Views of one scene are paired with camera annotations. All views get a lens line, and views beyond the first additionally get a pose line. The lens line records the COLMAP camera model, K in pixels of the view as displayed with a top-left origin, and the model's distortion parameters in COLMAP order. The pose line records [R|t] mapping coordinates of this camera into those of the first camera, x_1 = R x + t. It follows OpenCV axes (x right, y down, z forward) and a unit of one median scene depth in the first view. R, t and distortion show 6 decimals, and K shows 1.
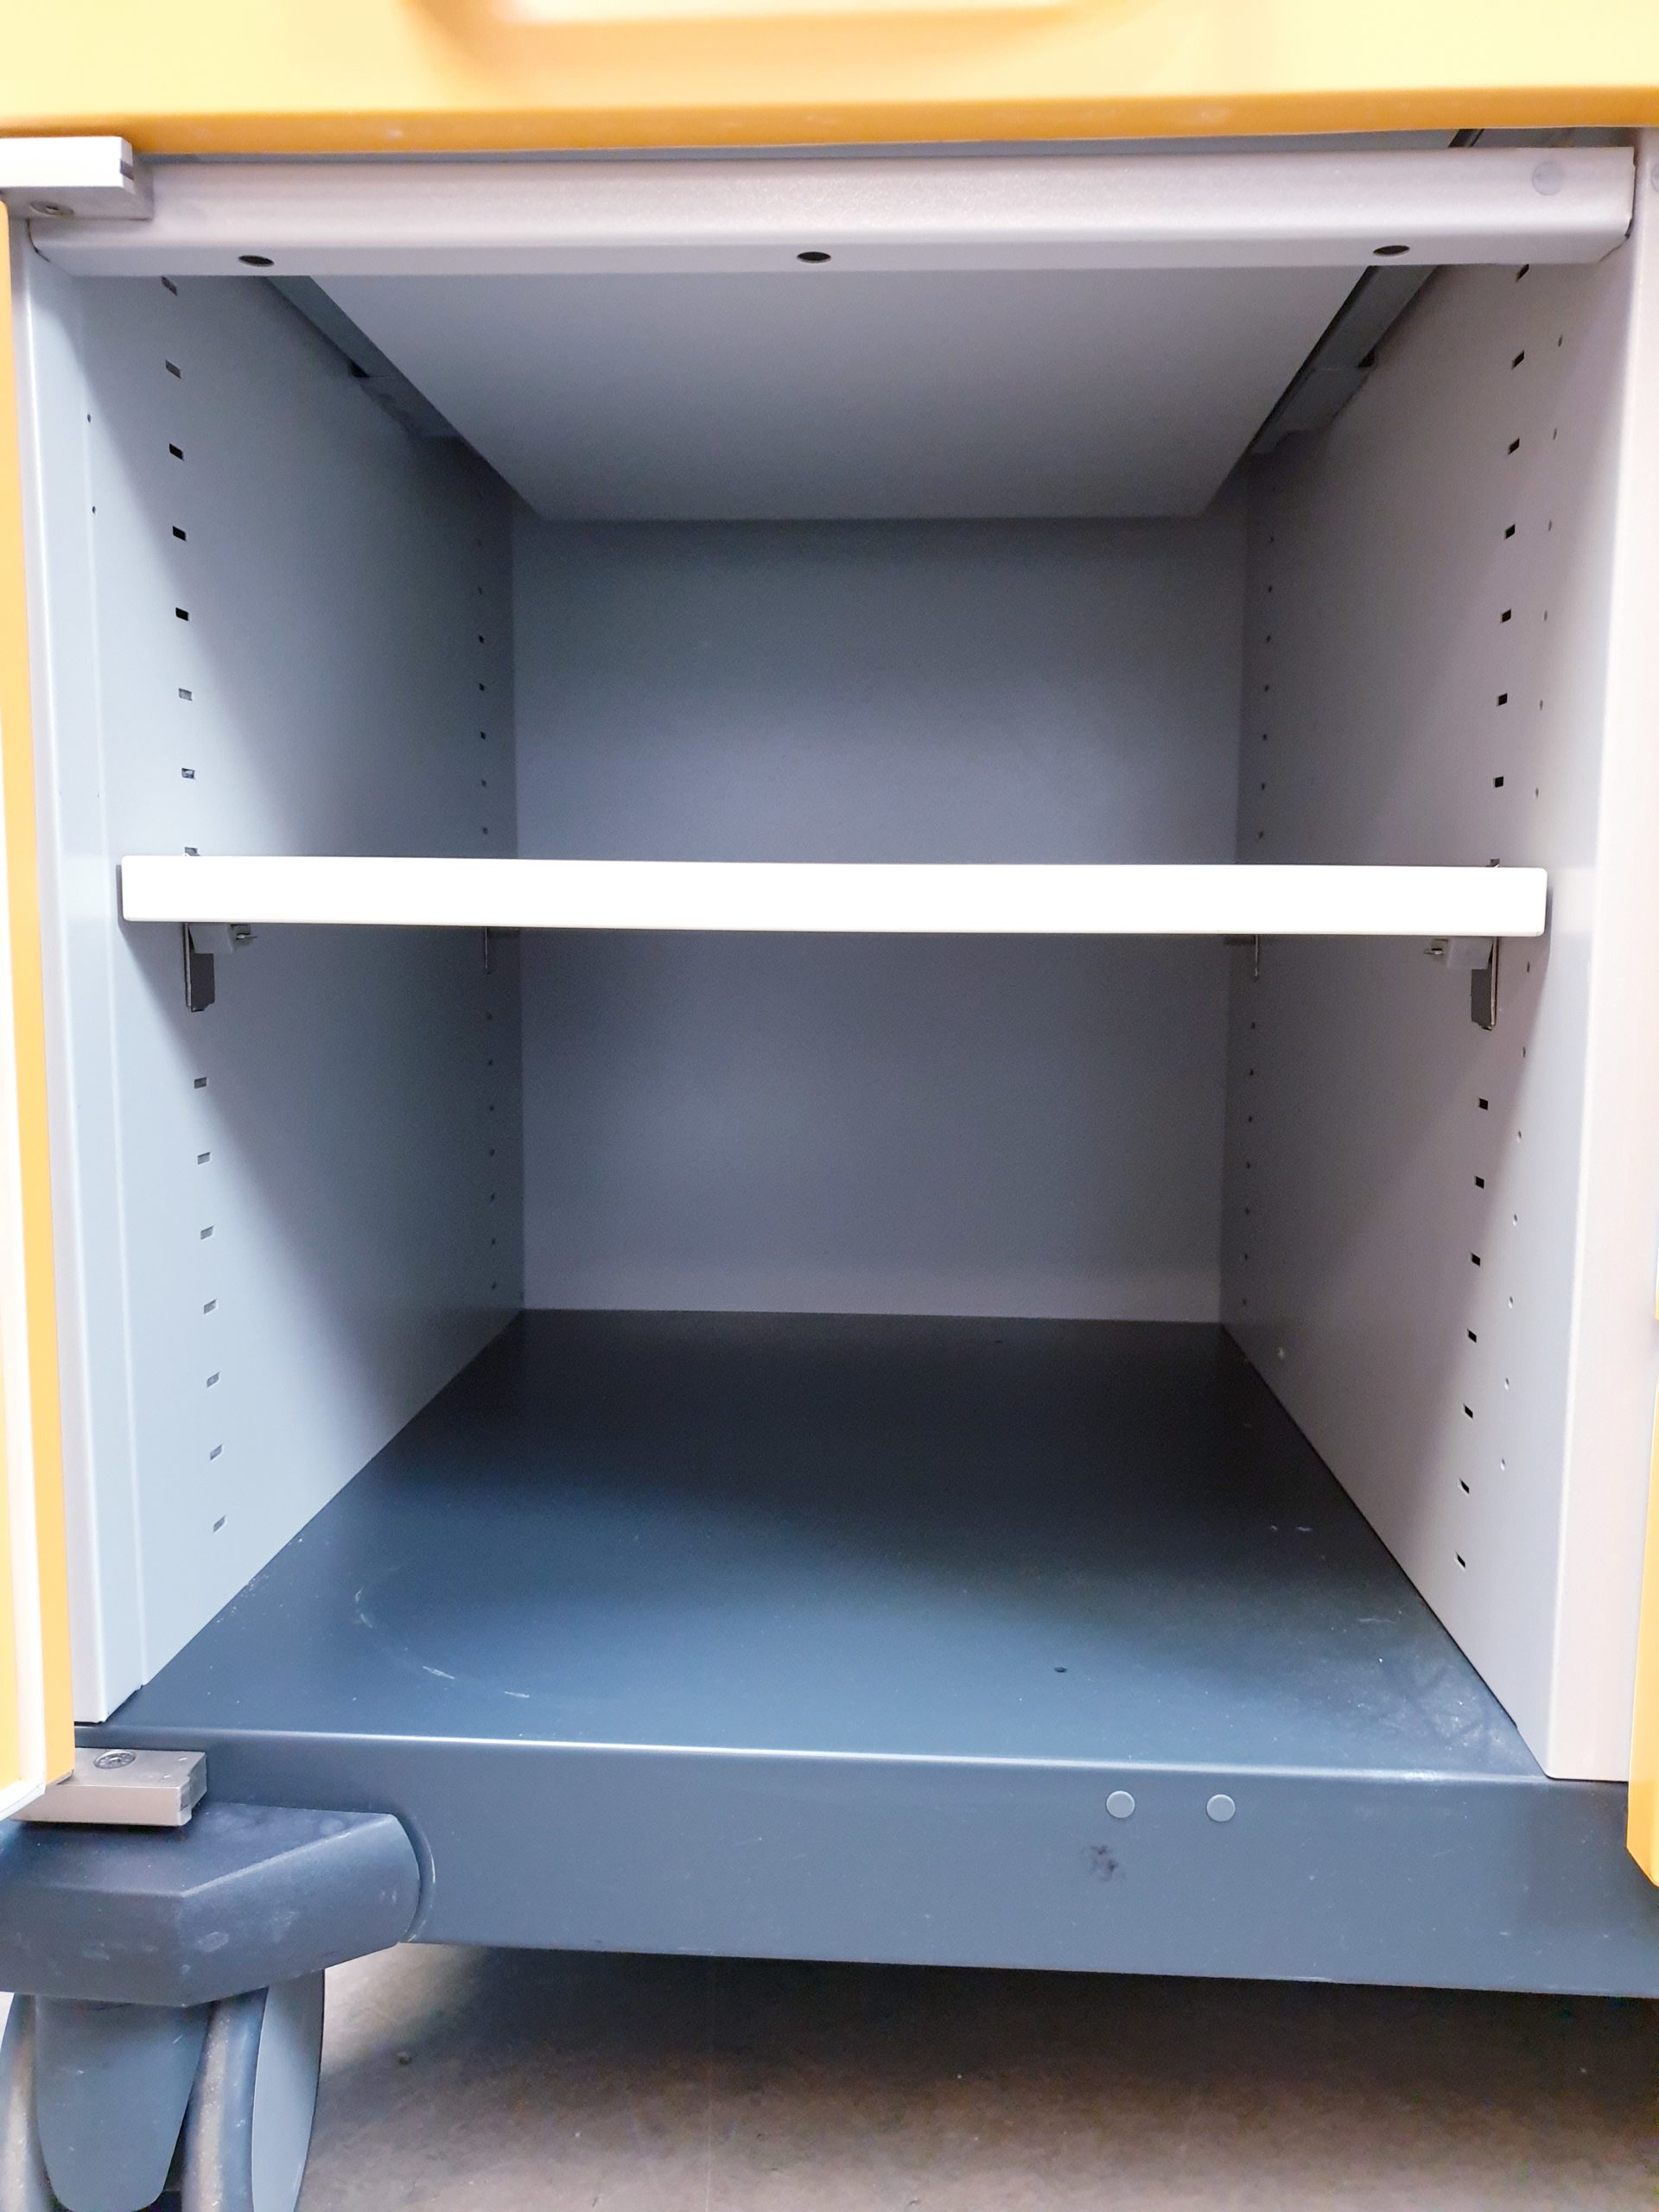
lens RADIAL K [[1682.5, 0, 829.5], [0, 1682.5, 1106.0], [0, 0, 1]] dist [-0.001441, -0.002463]
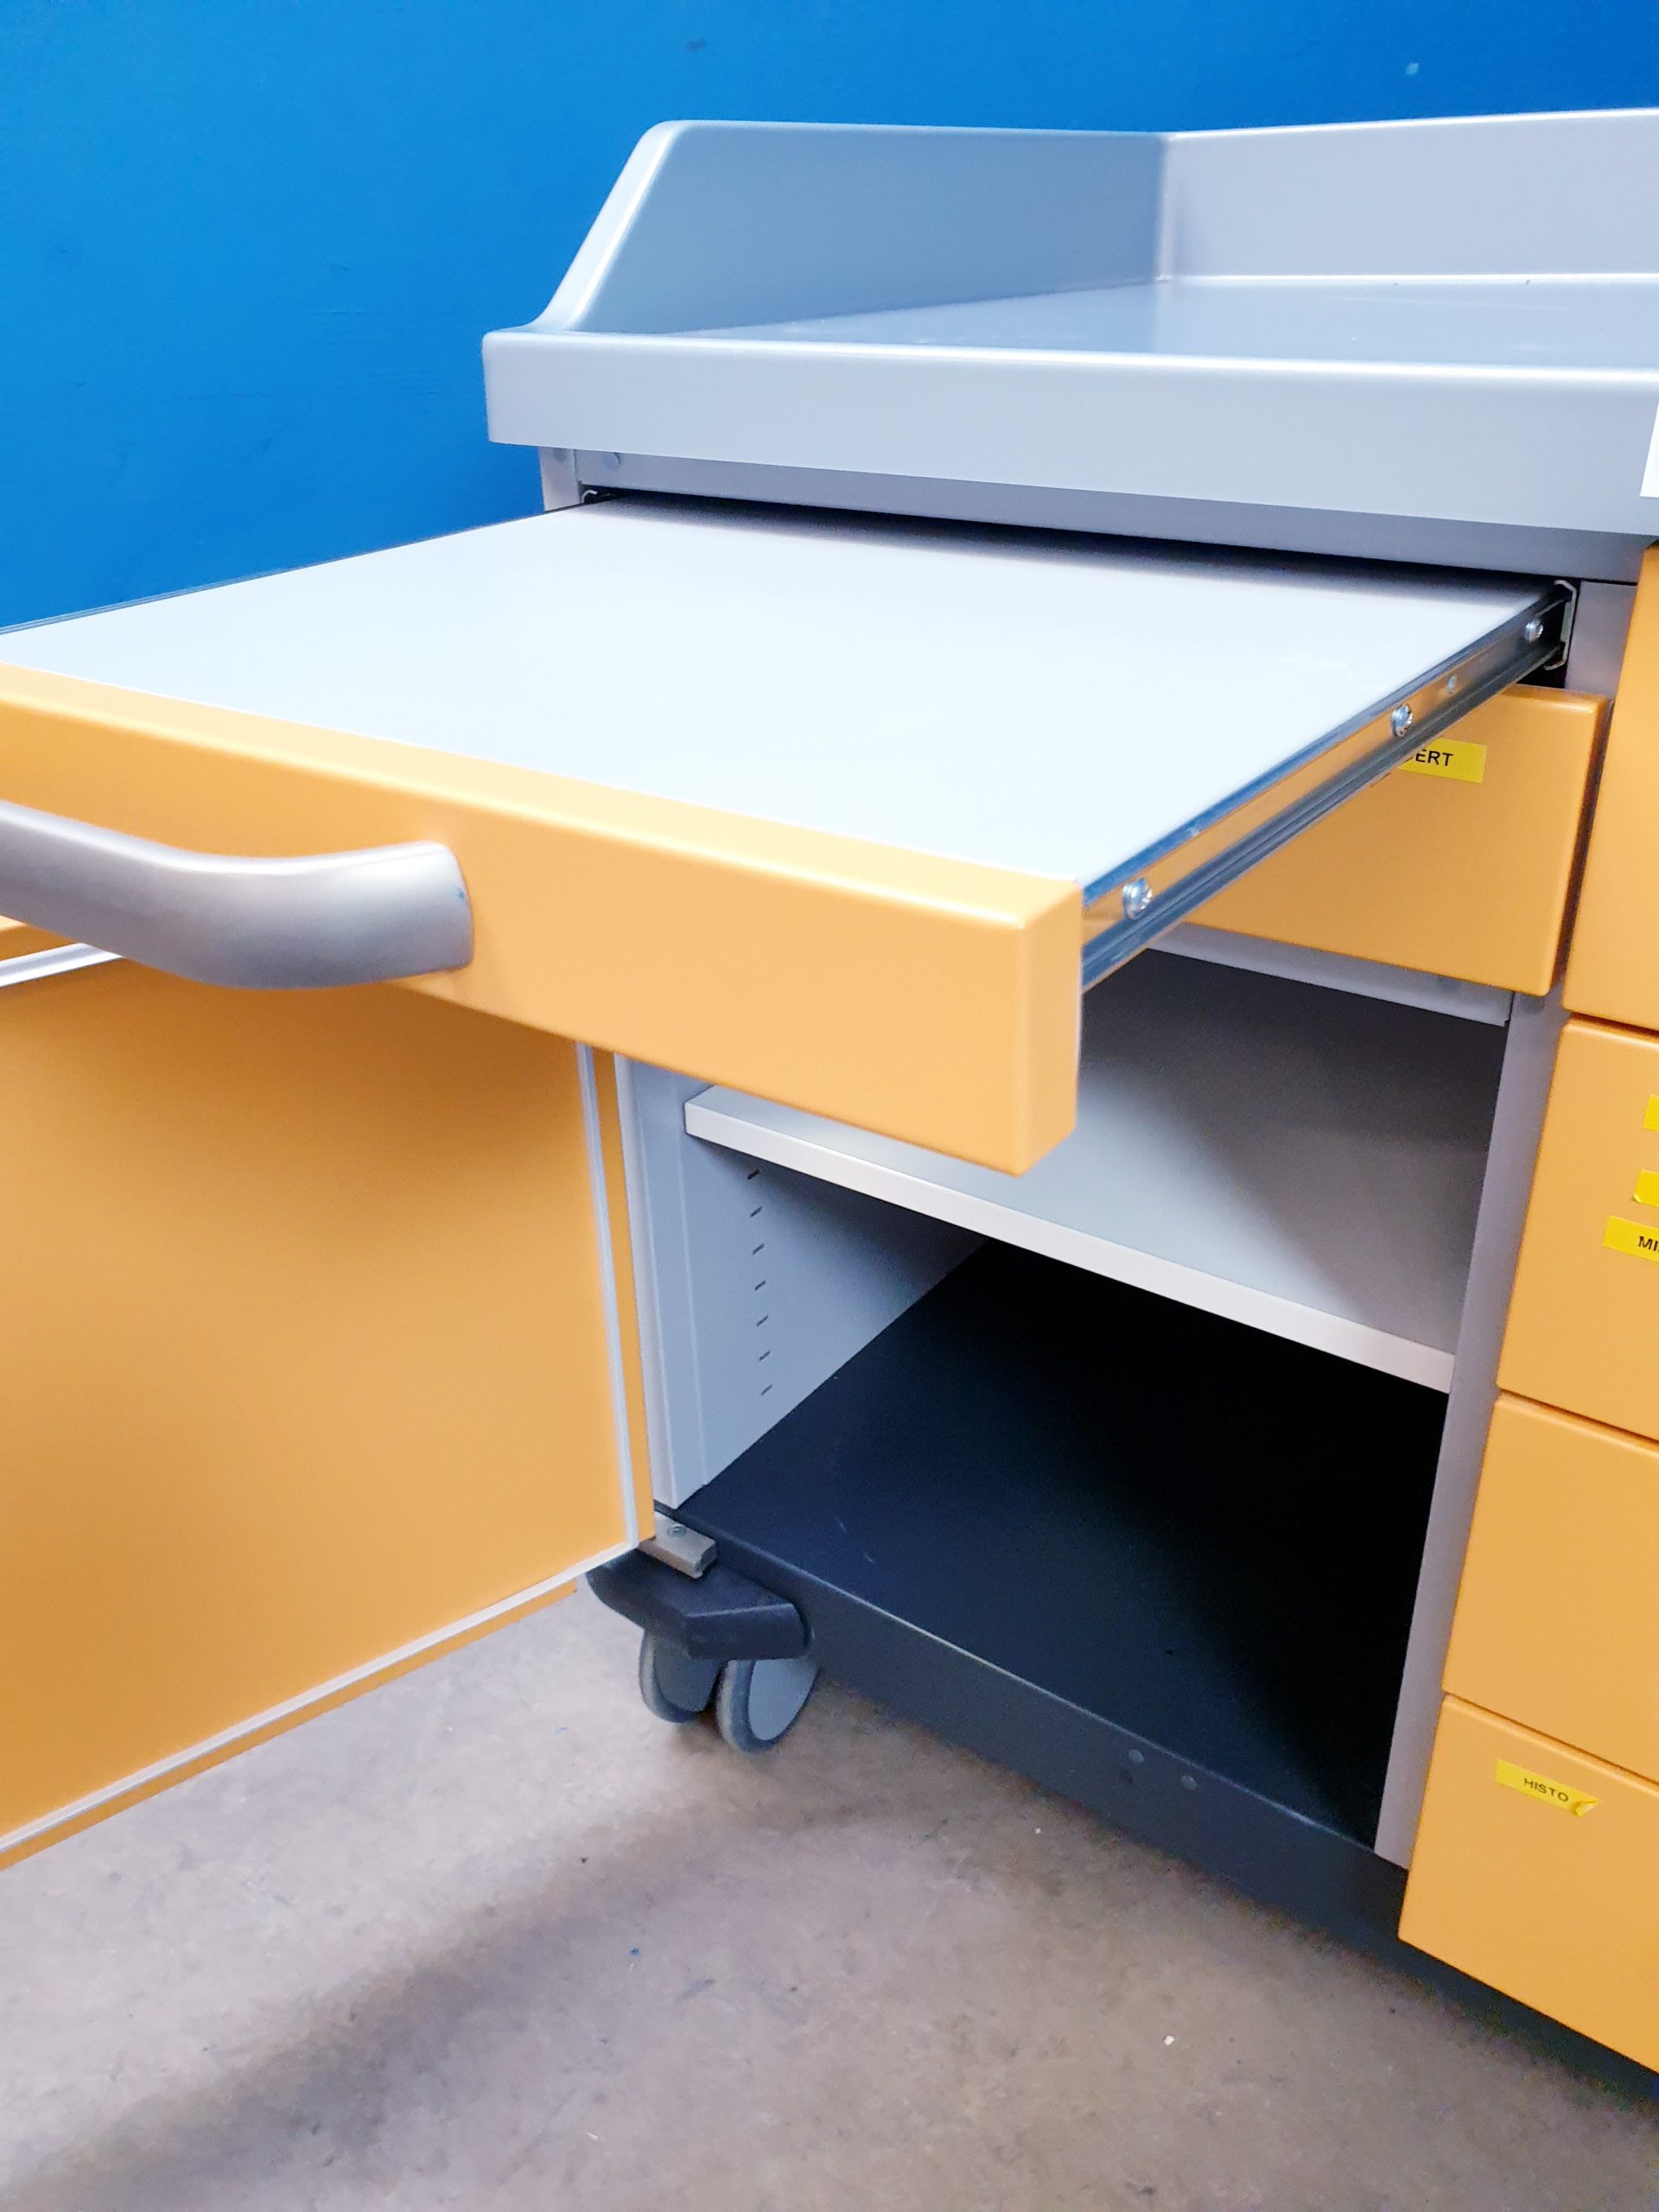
lens RADIAL K [[1682.5, 0, 829.5], [0, 1682.5, 1106.0], [0, 0, 1]] dist [-0.001441, -0.002463]
pose [[0.849816, 0.213095, -0.482083, 0.574523], [-0.039320, 0.937712, 0.345183, -0.769071], [0.525611, -0.274386, 0.805261, -0.362589]]
